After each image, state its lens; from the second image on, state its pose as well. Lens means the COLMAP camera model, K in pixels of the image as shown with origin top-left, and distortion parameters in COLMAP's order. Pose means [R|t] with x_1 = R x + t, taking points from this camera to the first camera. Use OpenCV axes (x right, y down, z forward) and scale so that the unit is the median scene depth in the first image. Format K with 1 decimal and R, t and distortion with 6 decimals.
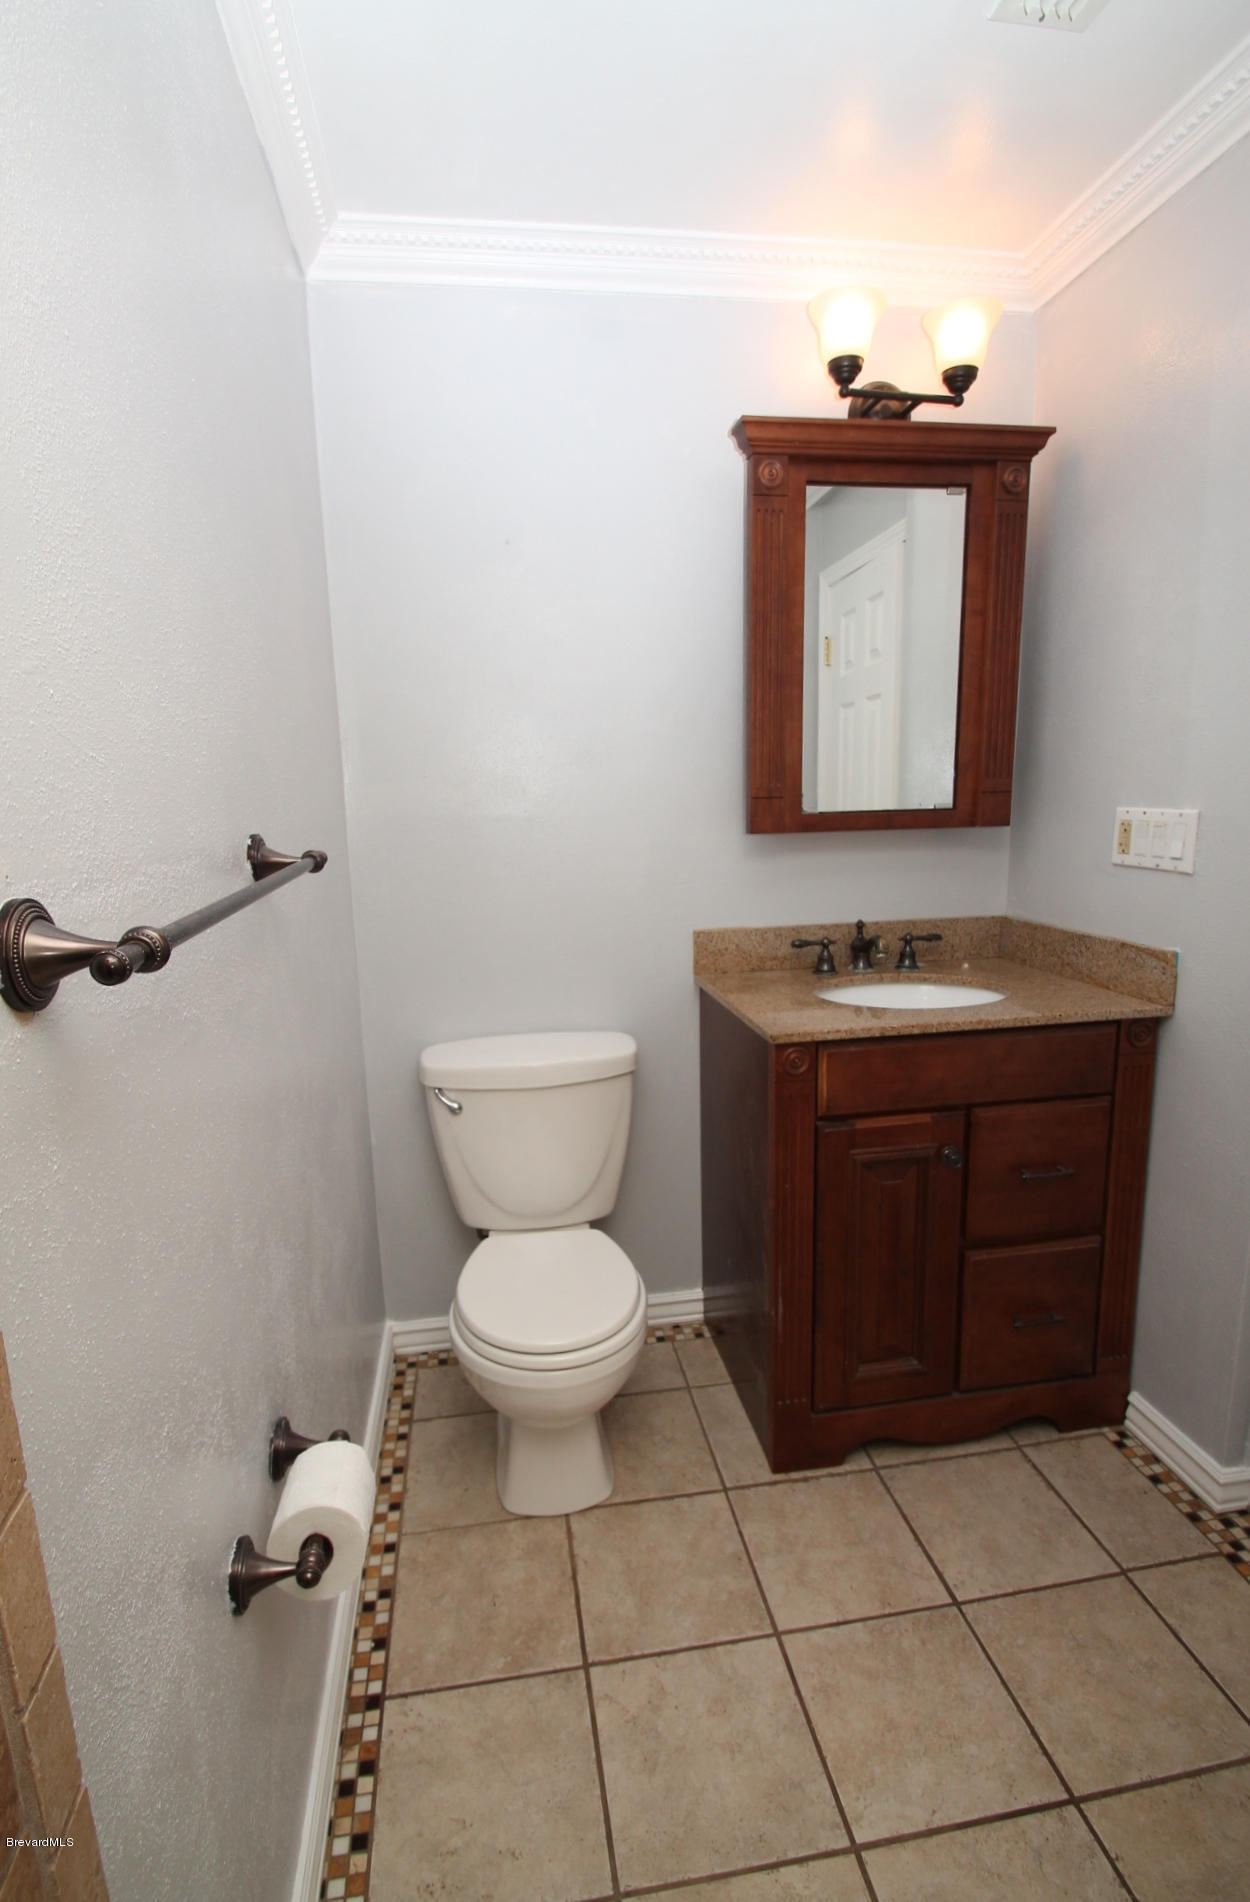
lens RADIAL K [[893.6, 0, 615.6], [0, 893.6, 952.8], [0, 0, 1]] dist [0.002730, -0.002256]
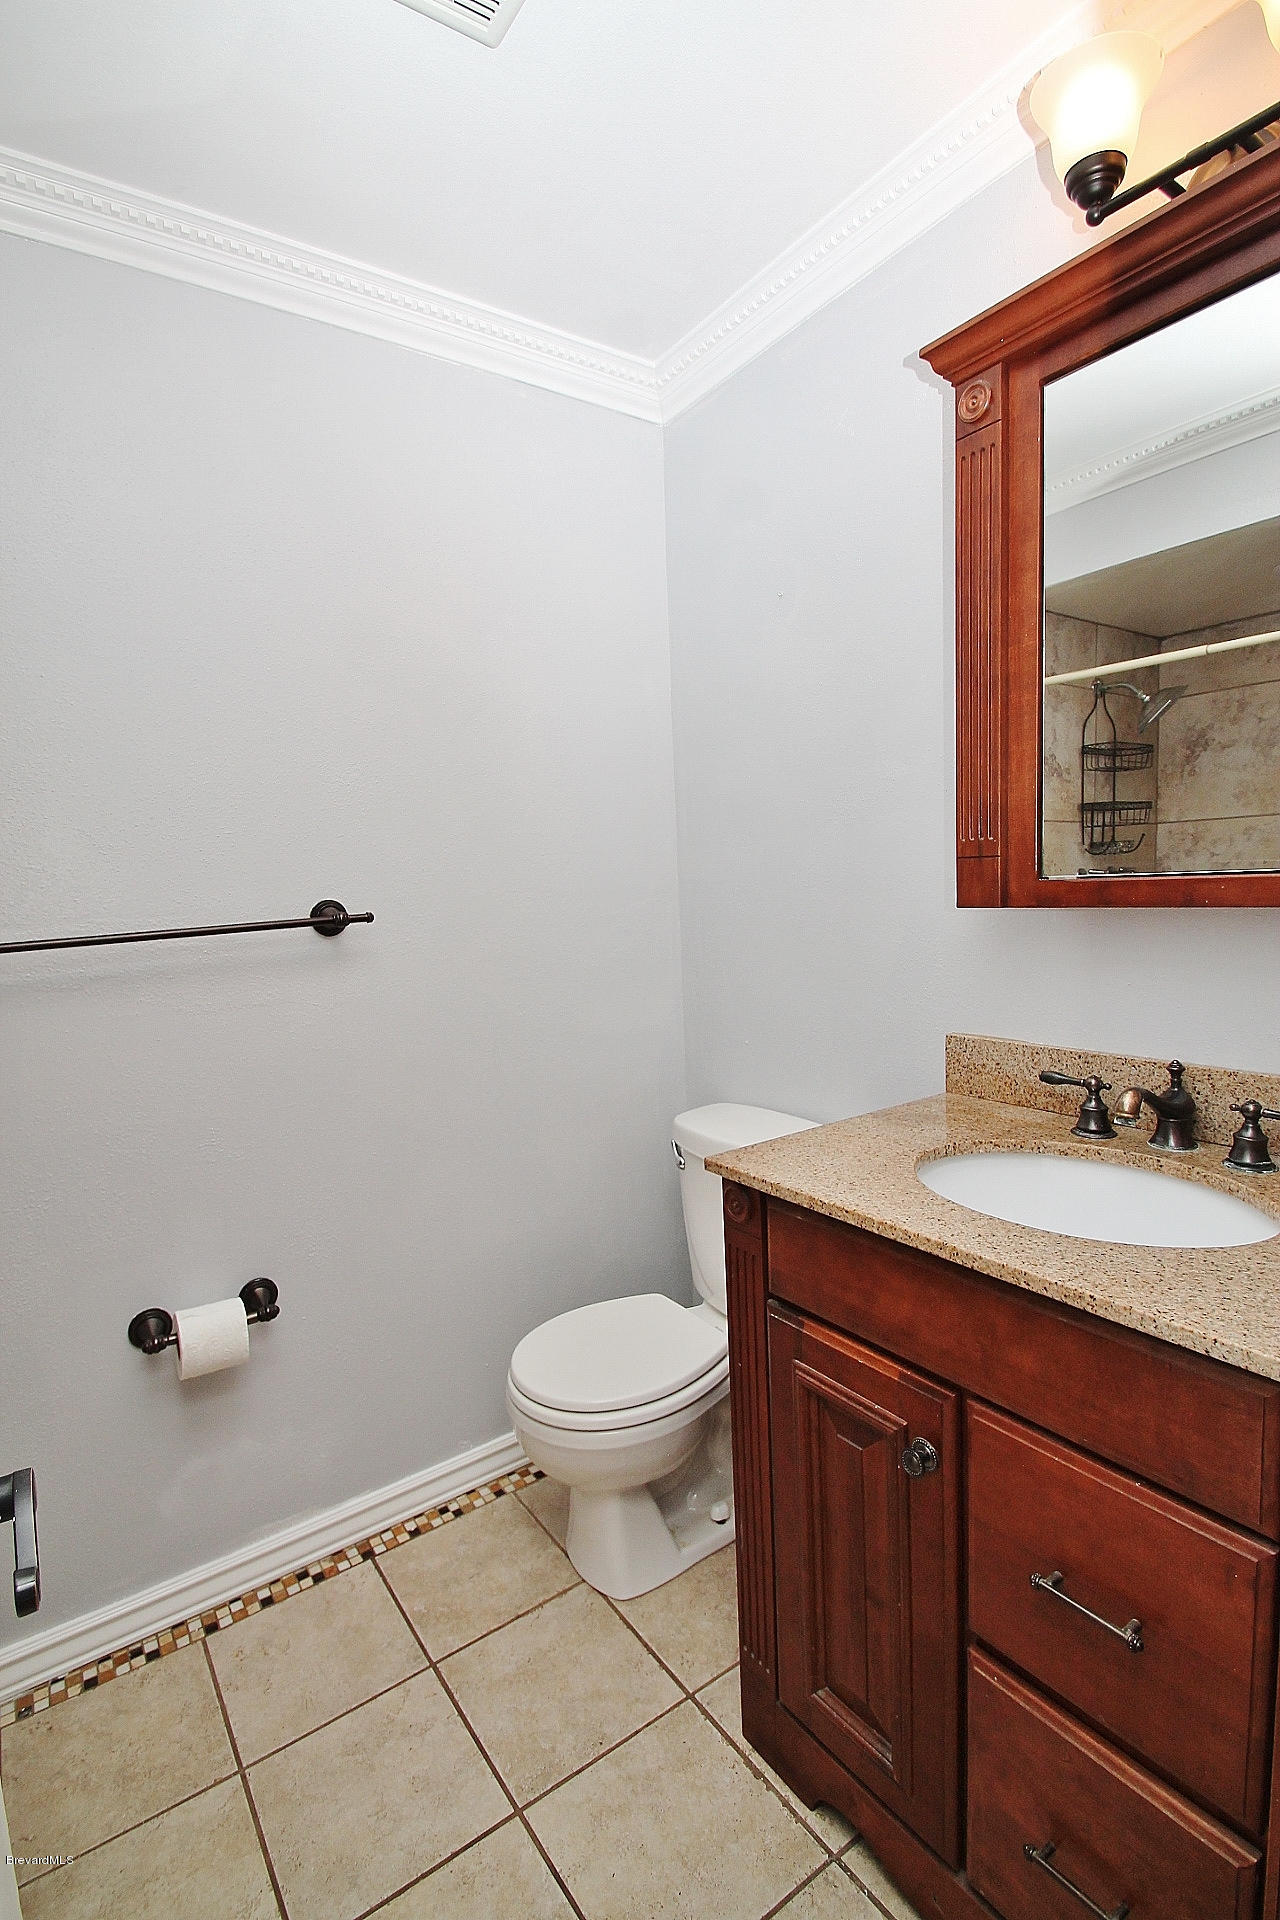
lens RADIAL K [[908.8, 0, 631.3], [0, 908.8, 964.0], [0, 0, 1]] dist [-0.001667, -0.004007]
pose [[0.448234, 0.094837, -0.888871, 0.810218], [-0.126466, 0.991083, 0.041969, -0.101254], [0.884925, 0.093600, 0.456231, 0.526958]]
